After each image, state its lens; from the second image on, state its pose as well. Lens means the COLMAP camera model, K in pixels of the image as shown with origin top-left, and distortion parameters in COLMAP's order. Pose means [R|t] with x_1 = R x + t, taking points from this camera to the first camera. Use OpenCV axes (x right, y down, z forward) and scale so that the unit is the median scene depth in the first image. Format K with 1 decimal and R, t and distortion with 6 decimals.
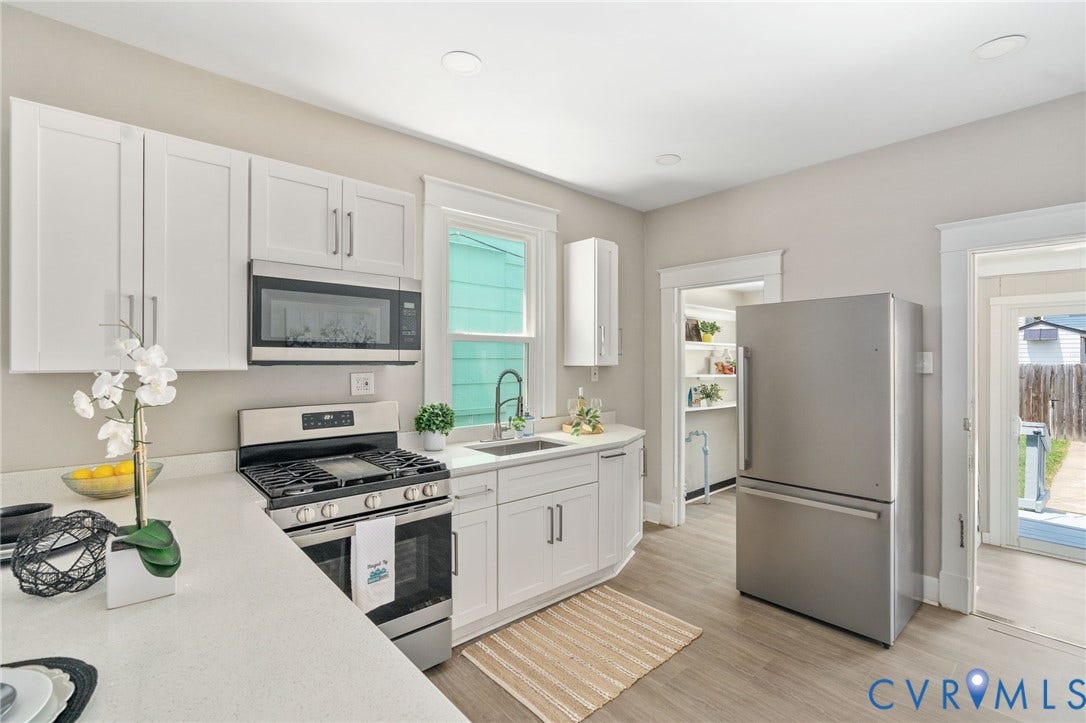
lens RADIAL K [[495.2, 0, 546.0], [0, 495.2, 359.5], [0, 0, 1]] dist [-0.012573, 0.003234]
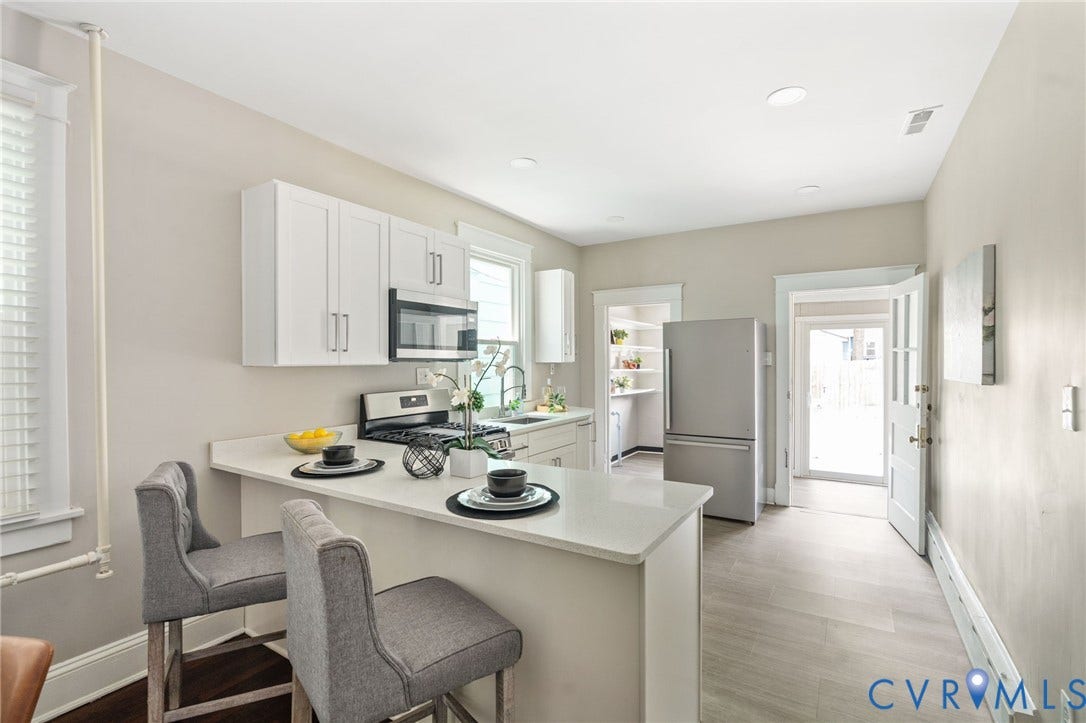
lens RADIAL K [[495.2, 0, 544.4], [0, 495.2, 365.0], [0, 0, 1]] dist [-0.012573, 0.003234]
pose [[0.958690, -0.007262, 0.284360, -0.418301], [0.004625, 0.999940, 0.009942, 0.007214], [-0.284415, -0.008216, 0.958666, -0.374720]]
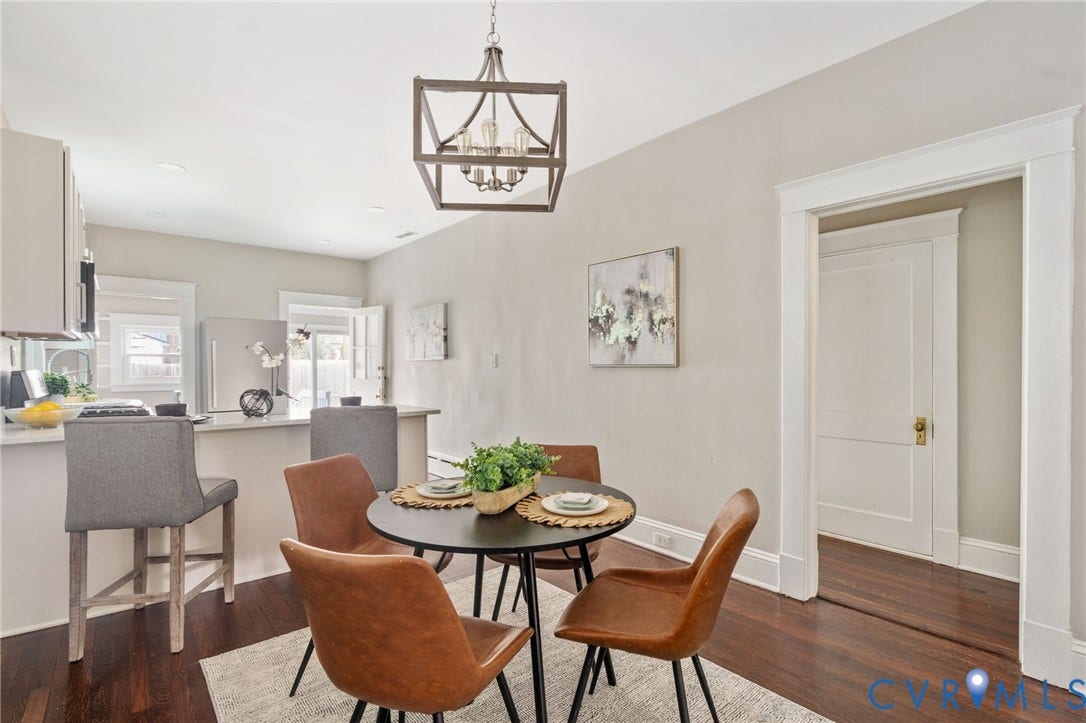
lens RADIAL K [[495.2, 0, 549.2], [0, 495.2, 370.8], [0, 0, 1]] dist [-0.012573, 0.003234]
pose [[0.001151, -0.009363, 0.999956, -1.623015], [0.004123, 0.999948, 0.009358, 0.088115], [-0.999991, 0.004112, 0.001190, -0.223994]]
